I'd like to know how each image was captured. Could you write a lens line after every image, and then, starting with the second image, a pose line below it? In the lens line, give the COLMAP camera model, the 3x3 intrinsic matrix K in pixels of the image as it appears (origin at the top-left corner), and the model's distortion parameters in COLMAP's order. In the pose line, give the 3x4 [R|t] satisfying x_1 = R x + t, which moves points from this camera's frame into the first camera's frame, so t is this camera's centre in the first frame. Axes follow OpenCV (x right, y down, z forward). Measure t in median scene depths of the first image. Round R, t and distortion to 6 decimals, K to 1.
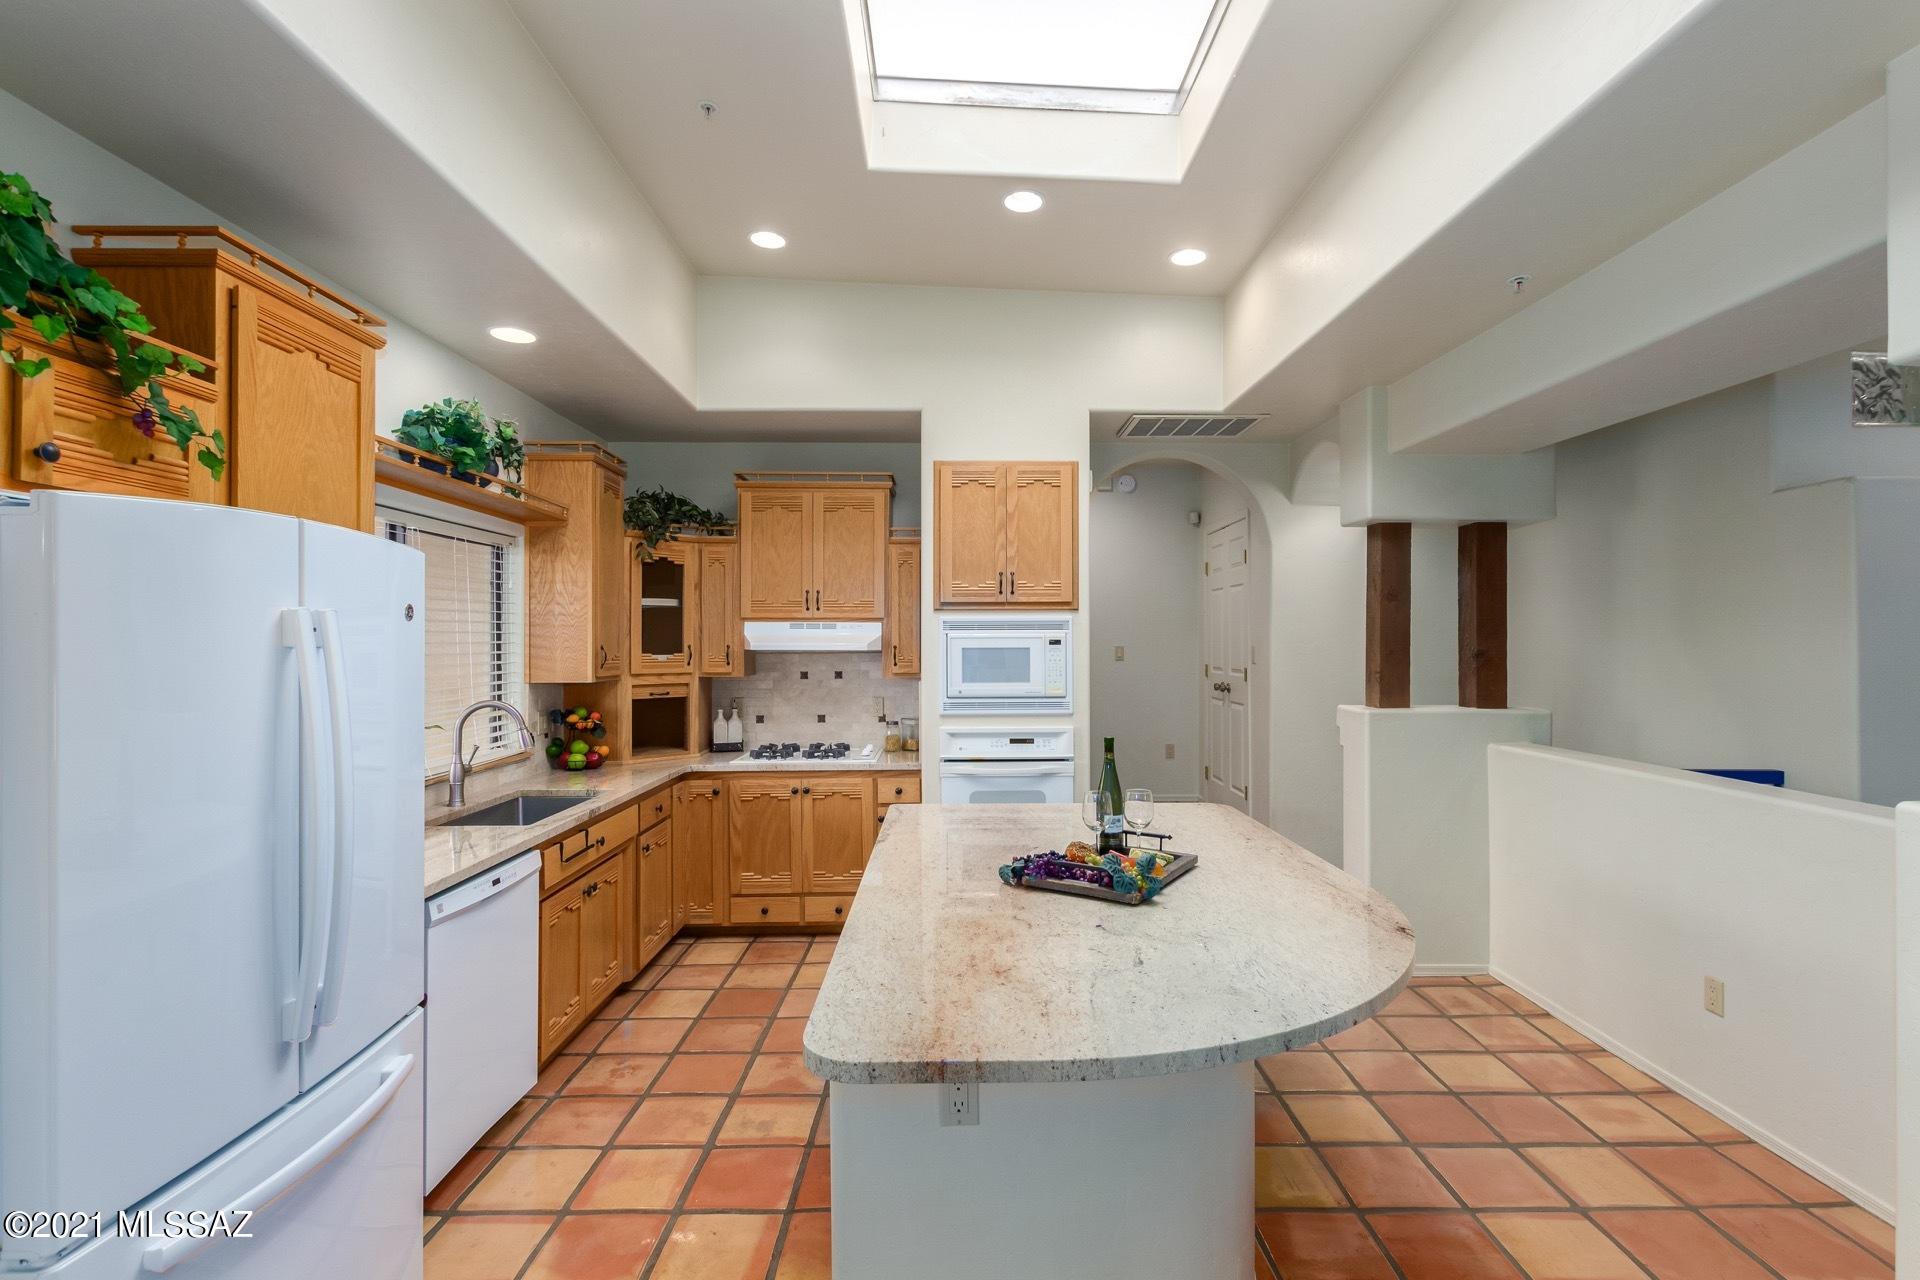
lens RADIAL K [[929.9, 0, 928.3], [0, 929.9, 638.7], [0, 0, 1]] dist [0.008522, 0.000575]
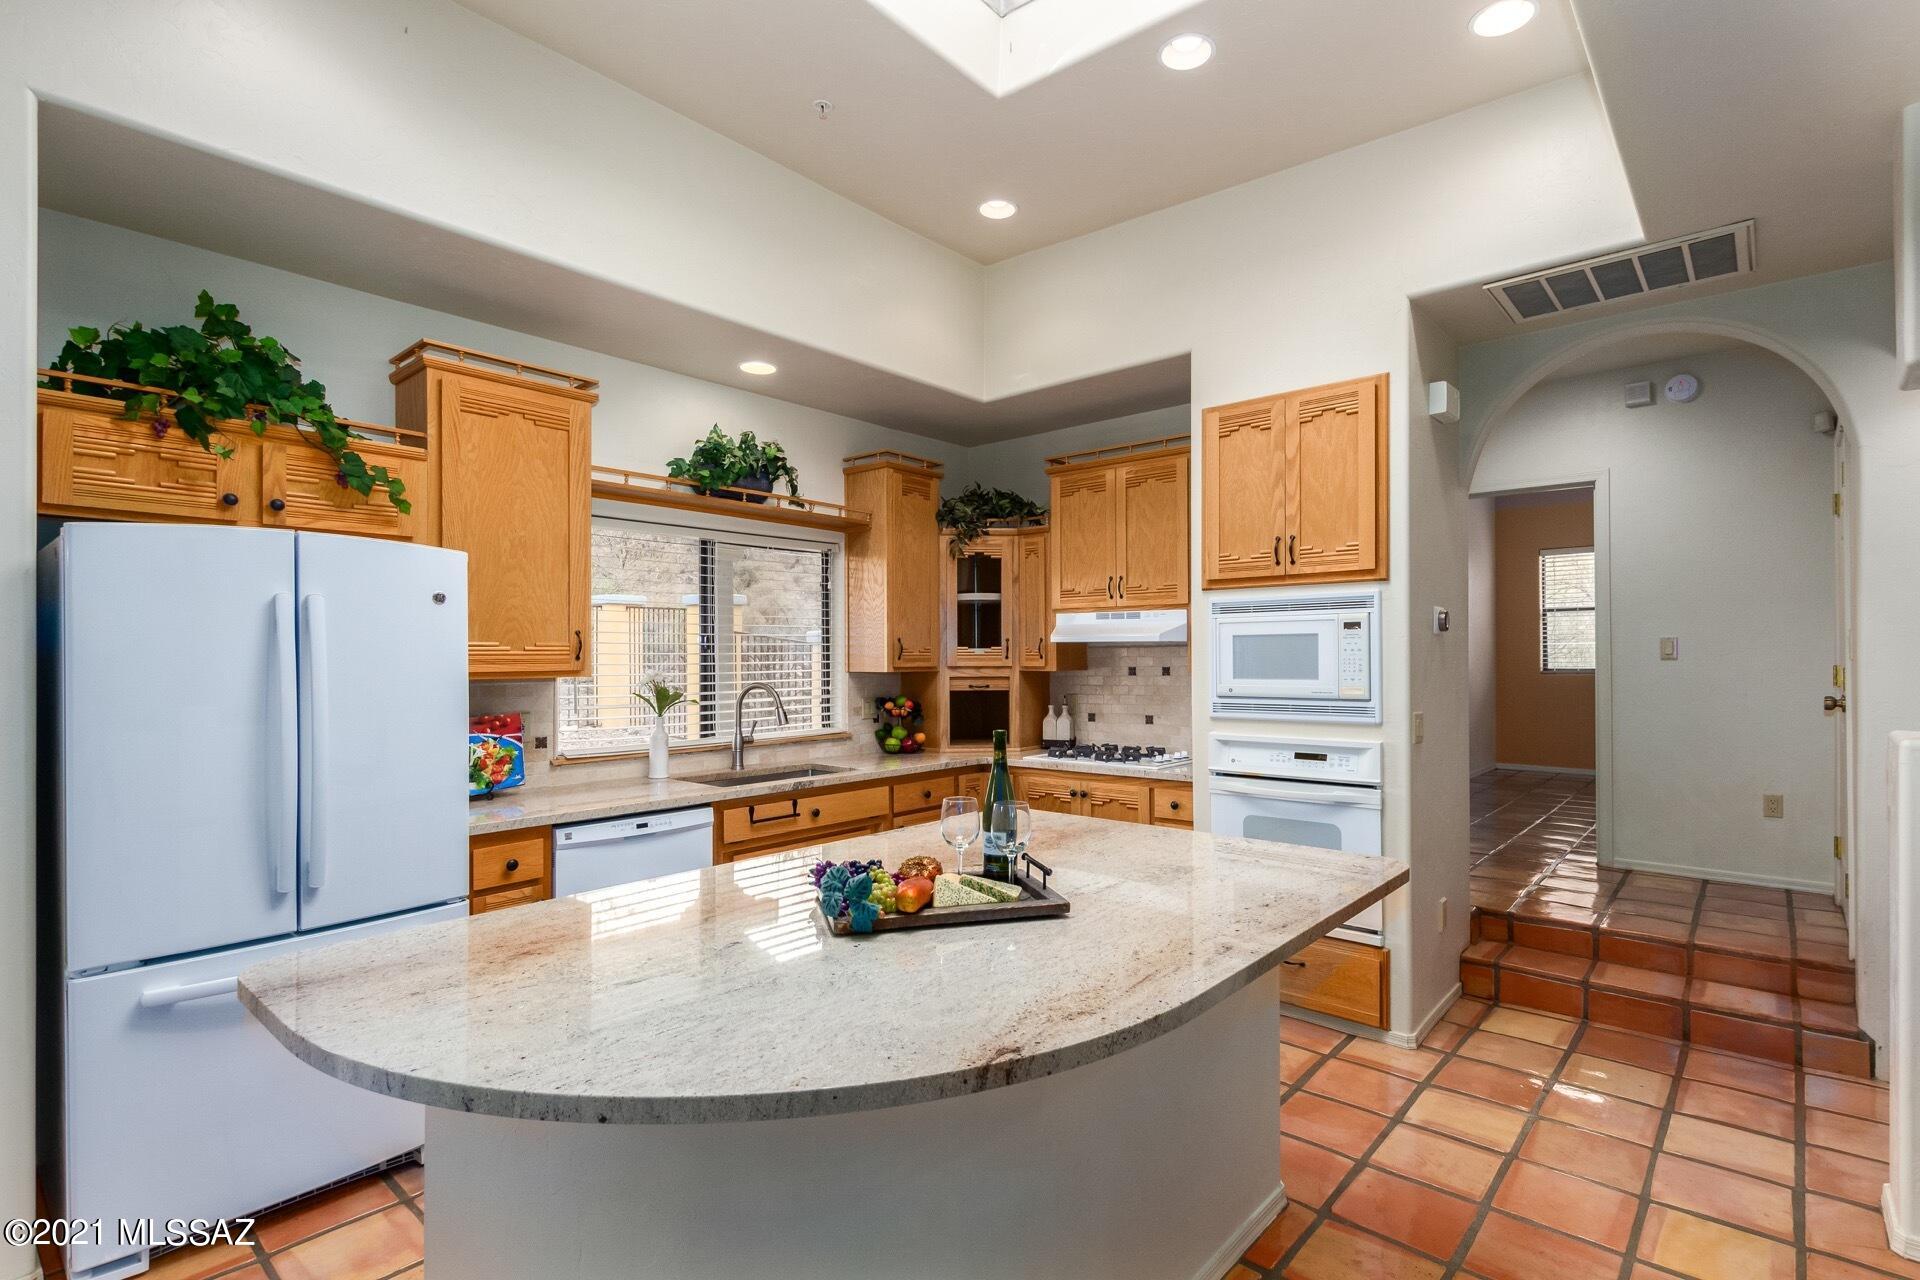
lens RADIAL K [[929.9, 0, 956.9], [0, 929.9, 656.2], [0, 0, 1]] dist [0.008522, 0.000575]
pose [[0.733538, -0.002123, -0.679645, 0.404619], [0.004397, 0.999989, 0.001622, 0.025351], [0.679634, -0.004178, 0.733539, 0.243816]]
